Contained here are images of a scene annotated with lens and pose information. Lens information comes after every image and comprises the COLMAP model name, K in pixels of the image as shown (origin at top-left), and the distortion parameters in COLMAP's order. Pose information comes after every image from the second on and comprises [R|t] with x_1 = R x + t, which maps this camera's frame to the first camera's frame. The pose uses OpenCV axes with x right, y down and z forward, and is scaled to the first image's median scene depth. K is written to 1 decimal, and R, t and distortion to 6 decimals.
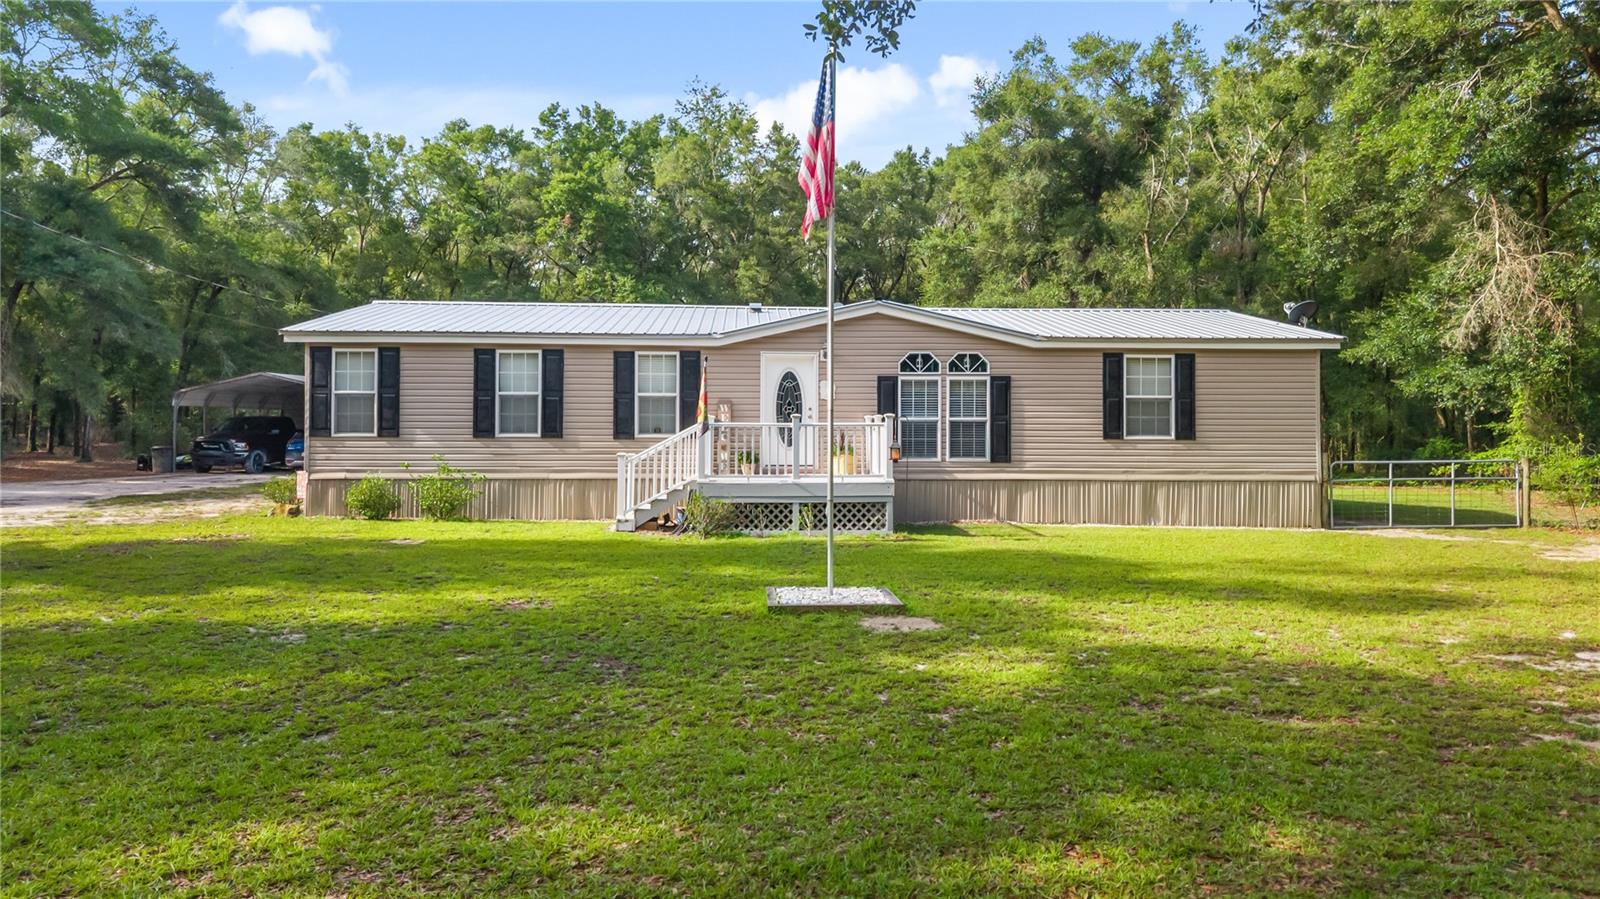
lens RADIAL K [[1087.7, 0, 802.1], [0, 1087.7, 443.7], [0, 0, 1]] dist [0.022648, -0.026655]
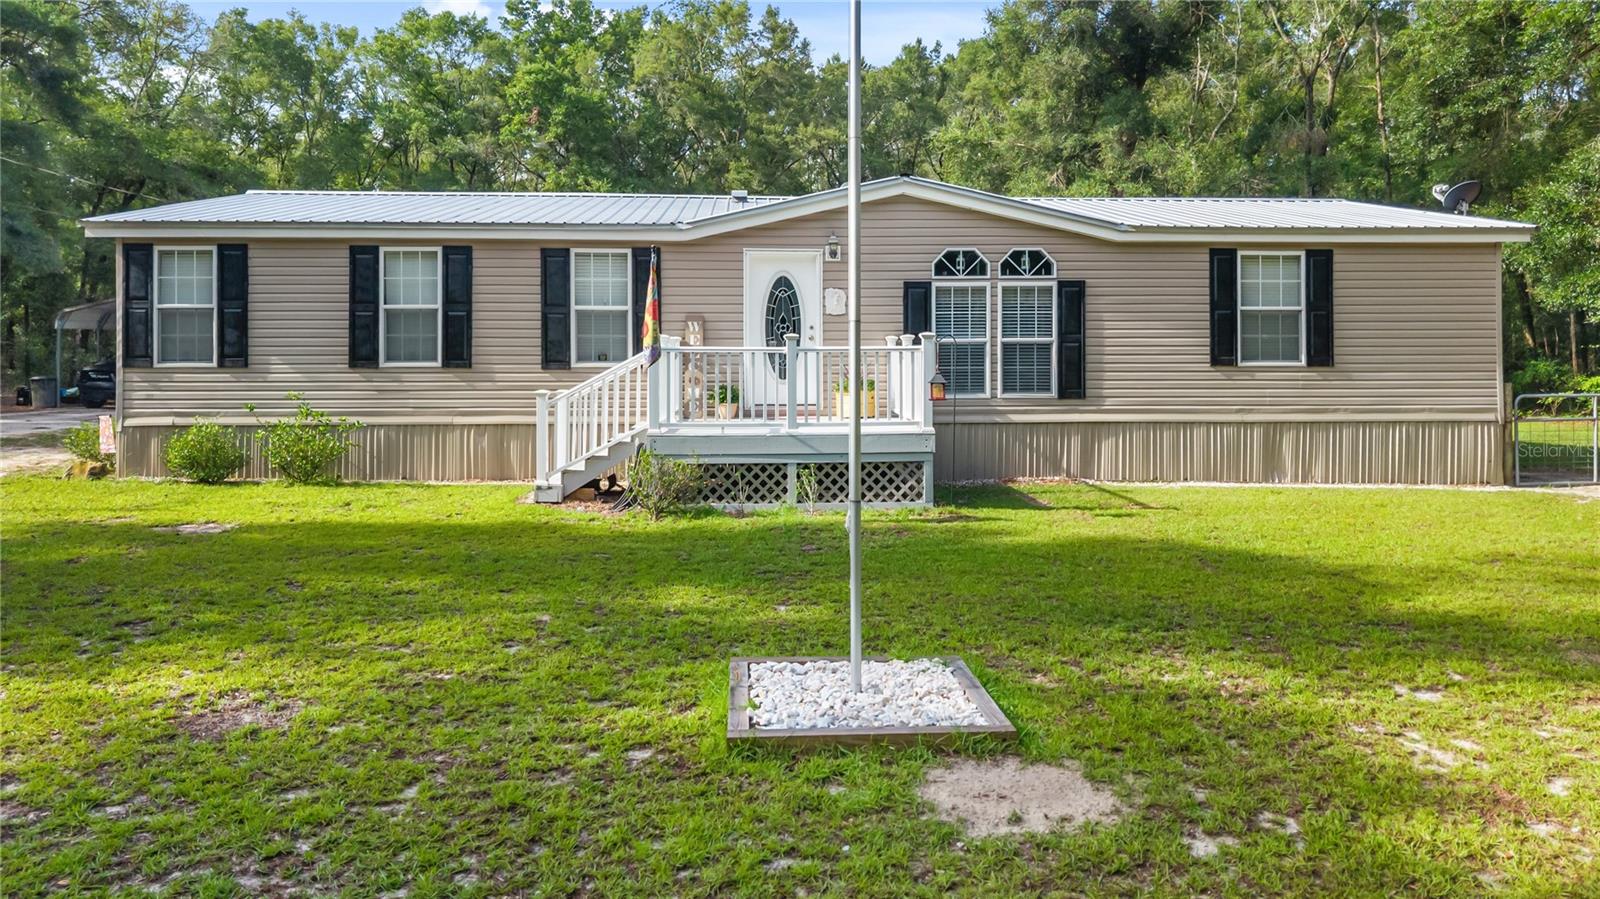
lens RADIAL K [[1087.7, 0, 807.8], [0, 1087.7, 405.6], [0, 0, 1]] dist [0.022648, -0.026655]
pose [[0.999976, -0.004615, 0.005202, 0.000802], [0.004424, 0.999341, 0.036024, -0.005333], [-0.005365, -0.036000, 0.999337, 0.264509]]
